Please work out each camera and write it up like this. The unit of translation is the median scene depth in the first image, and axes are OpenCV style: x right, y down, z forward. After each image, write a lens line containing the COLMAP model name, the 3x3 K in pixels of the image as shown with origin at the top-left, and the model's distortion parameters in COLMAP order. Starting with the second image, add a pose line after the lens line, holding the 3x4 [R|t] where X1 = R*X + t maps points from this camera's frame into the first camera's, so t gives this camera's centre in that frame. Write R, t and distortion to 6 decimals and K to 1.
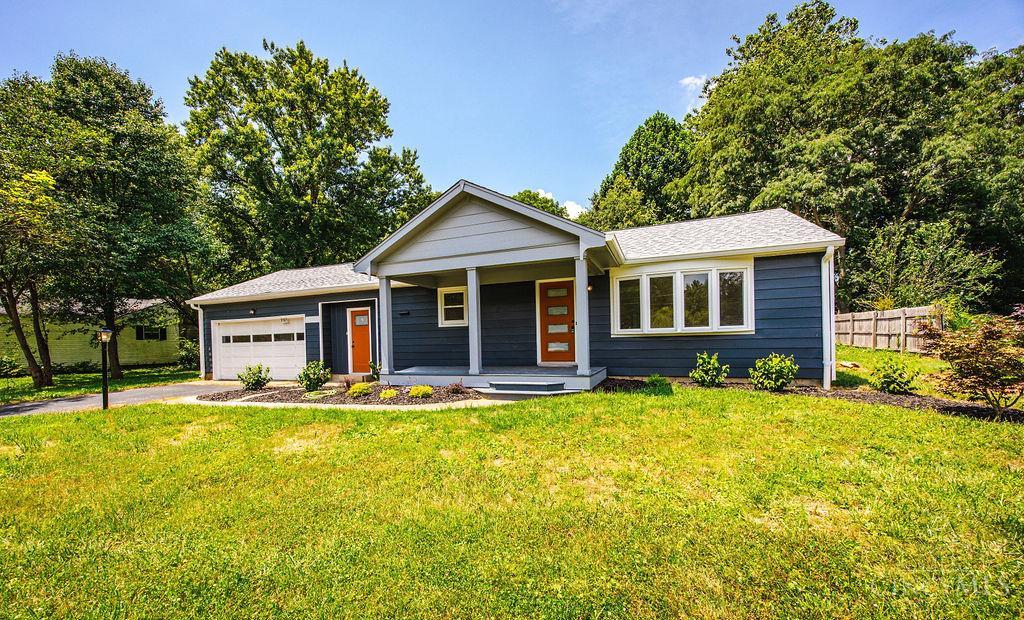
lens RADIAL K [[431.7, 0, 512.9], [0, 431.7, 344.0], [0, 0, 1]] dist [-0.000634, -0.000343]
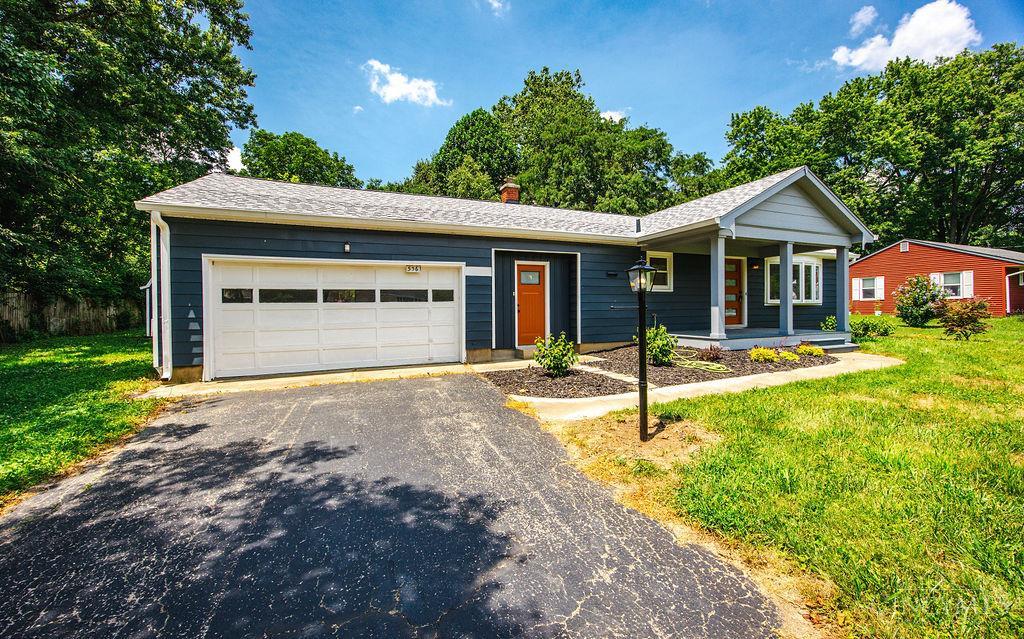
lens RADIAL K [[402.9, 0, 535.3], [0, 402.9, 312.2], [0, 0, 1]] dist [-0.000559, -0.000034]
pose [[0.687342, 0.009907, 0.726267, -0.810893], [-0.000653, 0.999915, -0.013022, 0.015133], [-0.726334, 0.008476, 0.687290, 0.464167]]
